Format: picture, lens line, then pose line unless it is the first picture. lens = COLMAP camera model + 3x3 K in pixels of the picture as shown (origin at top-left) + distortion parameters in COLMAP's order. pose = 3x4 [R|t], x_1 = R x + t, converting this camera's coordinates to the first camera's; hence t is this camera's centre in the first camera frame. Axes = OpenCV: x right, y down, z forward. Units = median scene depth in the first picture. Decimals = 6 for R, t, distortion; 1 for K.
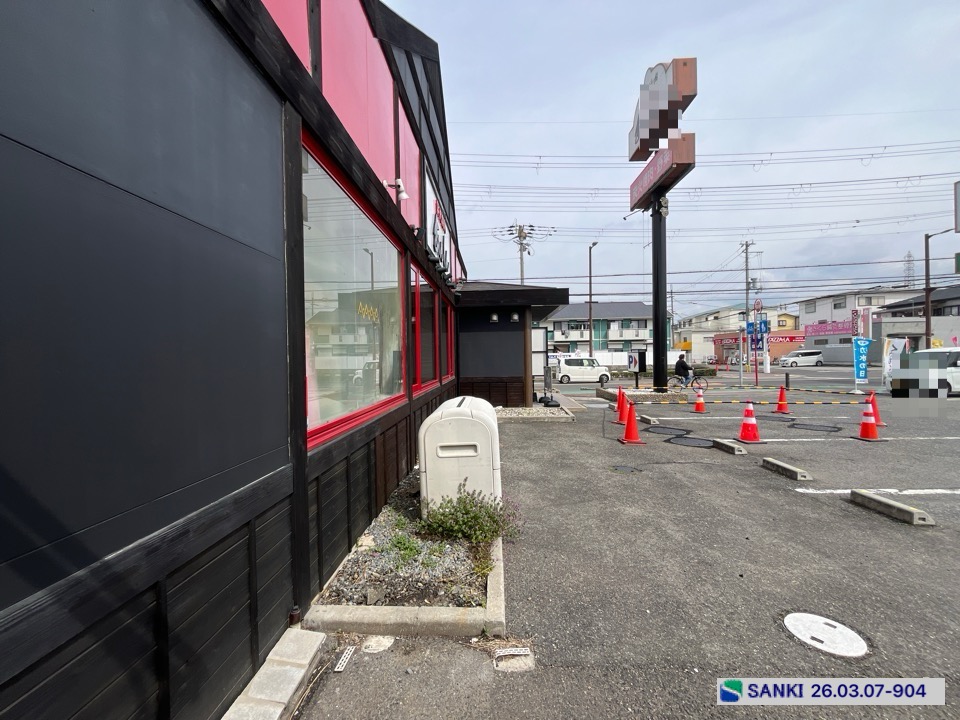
lens RADIAL K [[388.9, 0, 477.1], [0, 388.9, 360.1], [0, 0, 1]] dist [-0.002857, -0.000234]
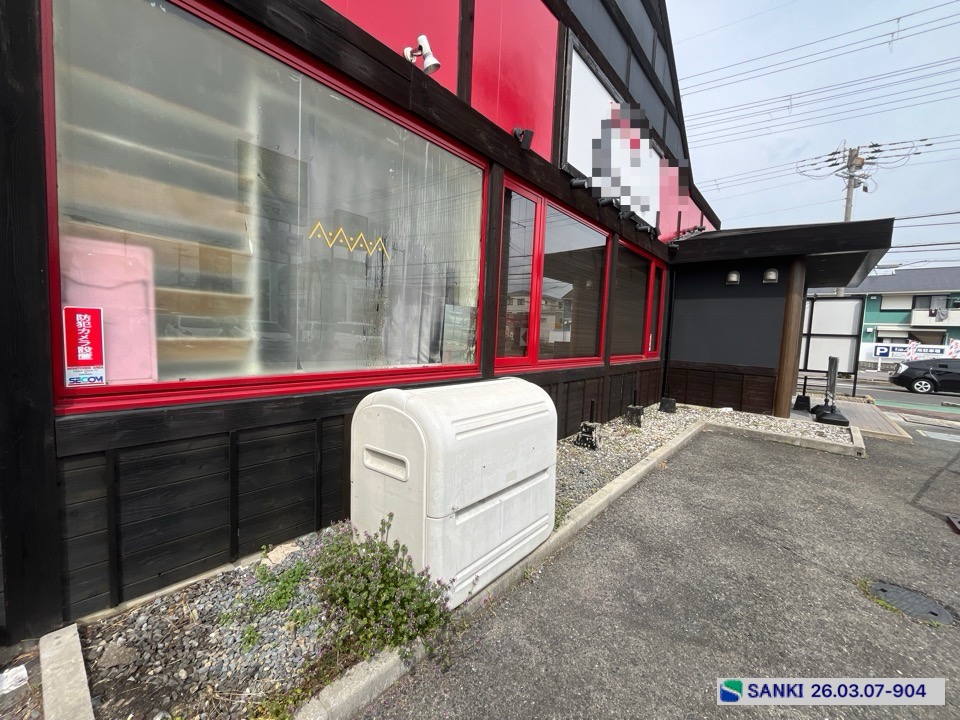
lens RADIAL K [[388.9, 0, 477.1], [0, 388.9, 360.1], [0, 0, 1]] dist [-0.002857, -0.000234]
pose [[0.788160, 0.096251, -0.607898, 0.142387], [-0.060913, 0.995046, 0.078573, 0.009853], [0.612449, -0.024899, 0.790118, 0.229413]]
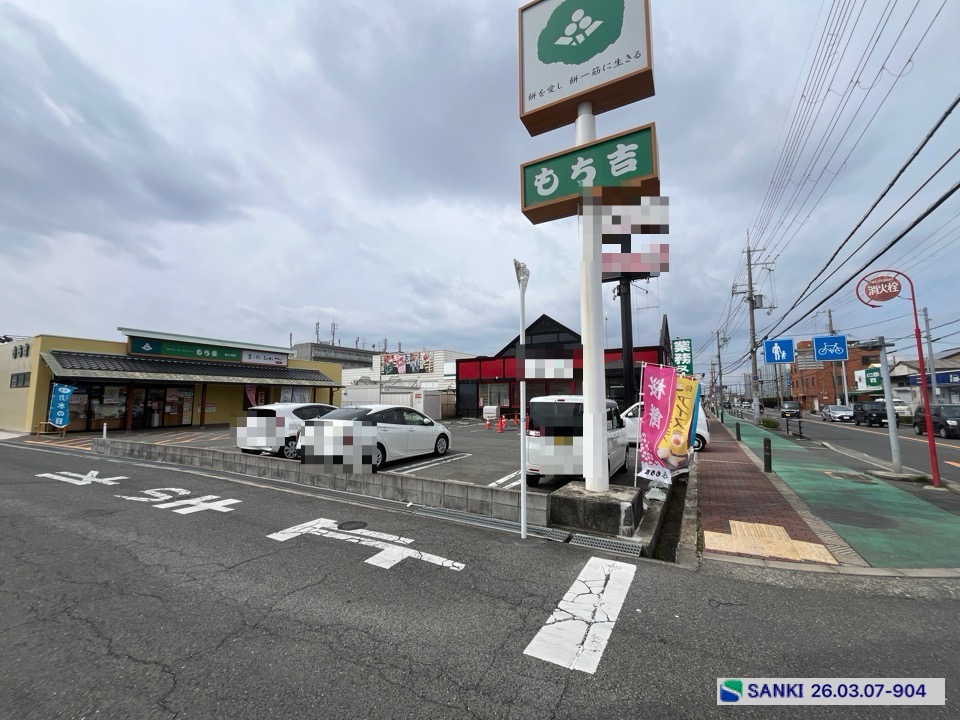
lens RADIAL K [[388.9, 0, 477.1], [0, 388.9, 360.1], [0, 0, 1]] dist [-0.002857, -0.000234]
pose [[-0.458136, -0.075697, -0.885653, 2.965739], [0.002096, 0.996273, -0.086236, -0.057194], [0.888880, -0.041364, -0.456270, 1.824648]]
